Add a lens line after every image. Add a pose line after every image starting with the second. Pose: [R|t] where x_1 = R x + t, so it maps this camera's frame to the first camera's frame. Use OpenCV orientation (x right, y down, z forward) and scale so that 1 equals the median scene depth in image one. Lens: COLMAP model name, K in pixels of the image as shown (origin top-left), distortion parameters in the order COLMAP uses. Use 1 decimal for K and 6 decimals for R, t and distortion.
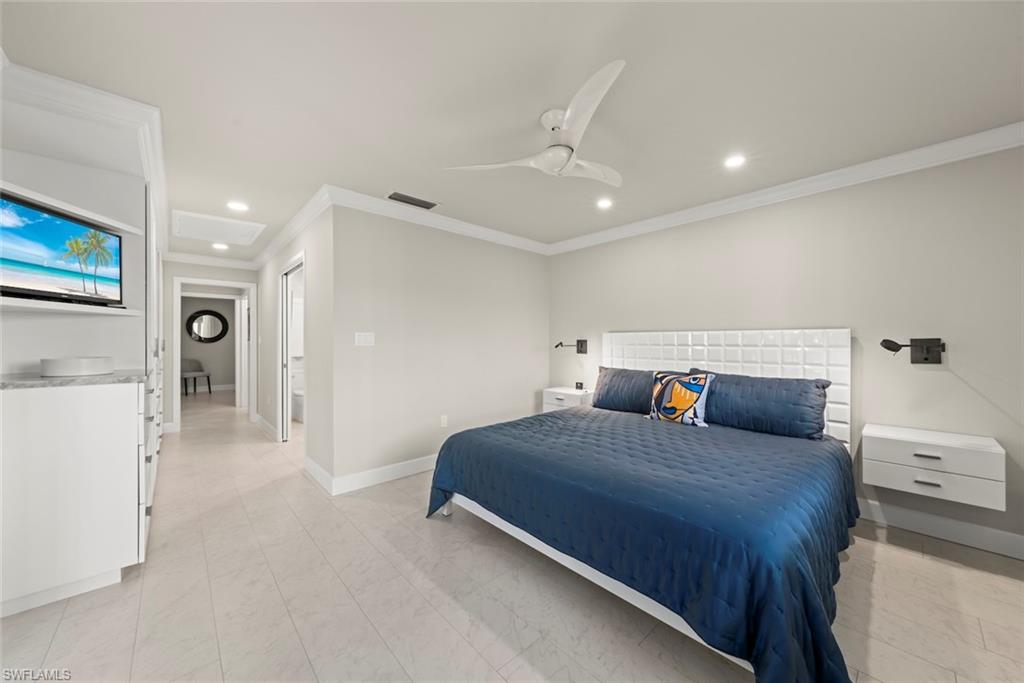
lens RADIAL K [[370.2, 0, 512.0], [0, 370.2, 341.5], [0, 0, 1]] dist [-0.000454, -0.000033]
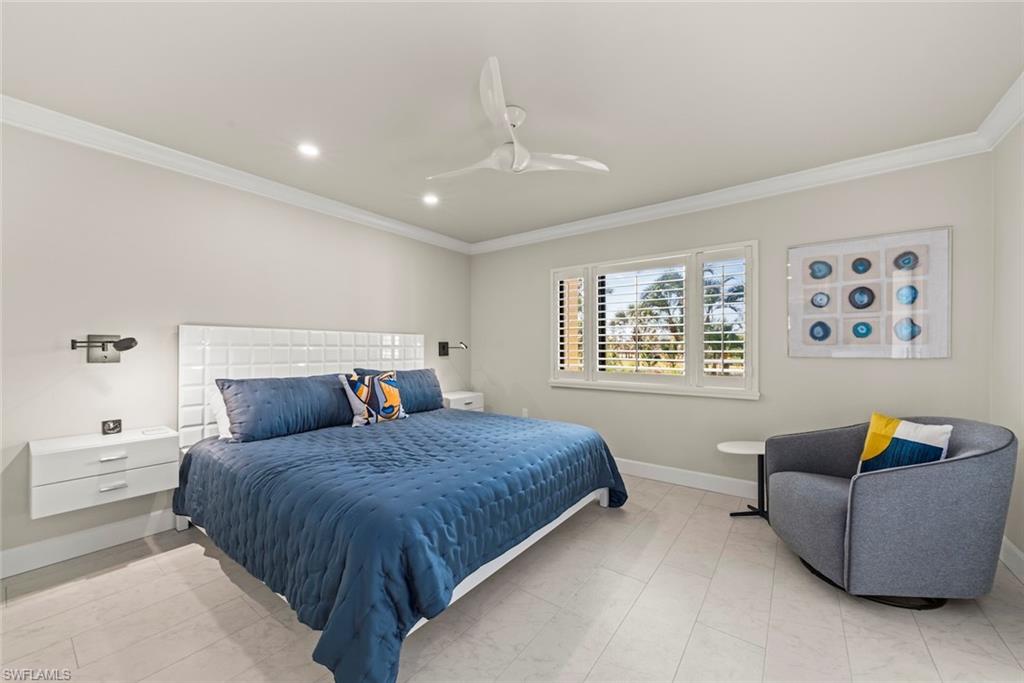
lens RADIAL K [[370.2, 0, 512.0], [0, 370.2, 341.5], [0, 0, 1]] dist [-0.000454, -0.000033]
pose [[-0.205353, 0.003584, 0.978681, -0.535386], [-0.014904, 0.999866, -0.006789, -0.001357], [-0.978575, -0.015980, -0.205272, 0.721155]]
